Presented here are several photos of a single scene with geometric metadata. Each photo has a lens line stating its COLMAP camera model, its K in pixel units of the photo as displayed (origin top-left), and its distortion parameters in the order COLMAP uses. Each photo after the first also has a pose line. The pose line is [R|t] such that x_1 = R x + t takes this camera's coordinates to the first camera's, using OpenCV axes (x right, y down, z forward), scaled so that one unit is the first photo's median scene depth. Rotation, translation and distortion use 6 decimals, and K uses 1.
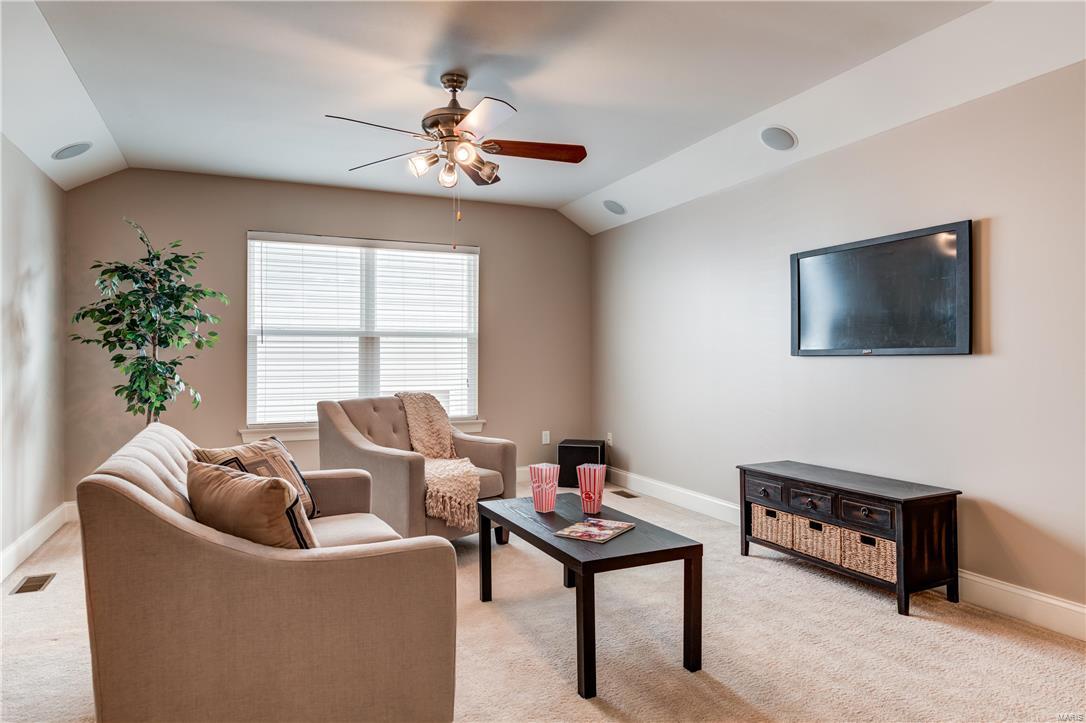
lens RADIAL K [[679.4, 0, 544.9], [0, 679.4, 355.1], [0, 0, 1]] dist [0.008265, -0.002264]
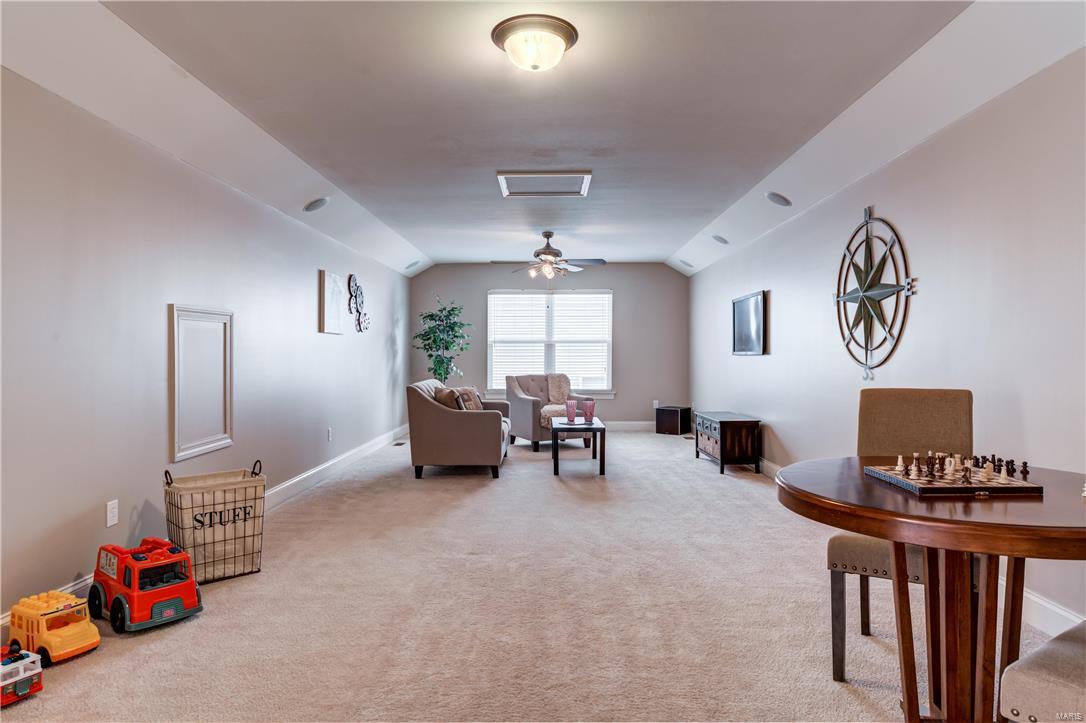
lens RADIAL K [[679.4, 0, 542.2], [0, 679.4, 362.9], [0, 0, 1]] dist [0.008265, -0.002264]
pose [[0.905133, 0.006904, -0.425073, 0.646146], [0.000504, 0.999850, 0.017314, -0.009490], [0.425129, -0.015886, 0.904993, -0.848628]]
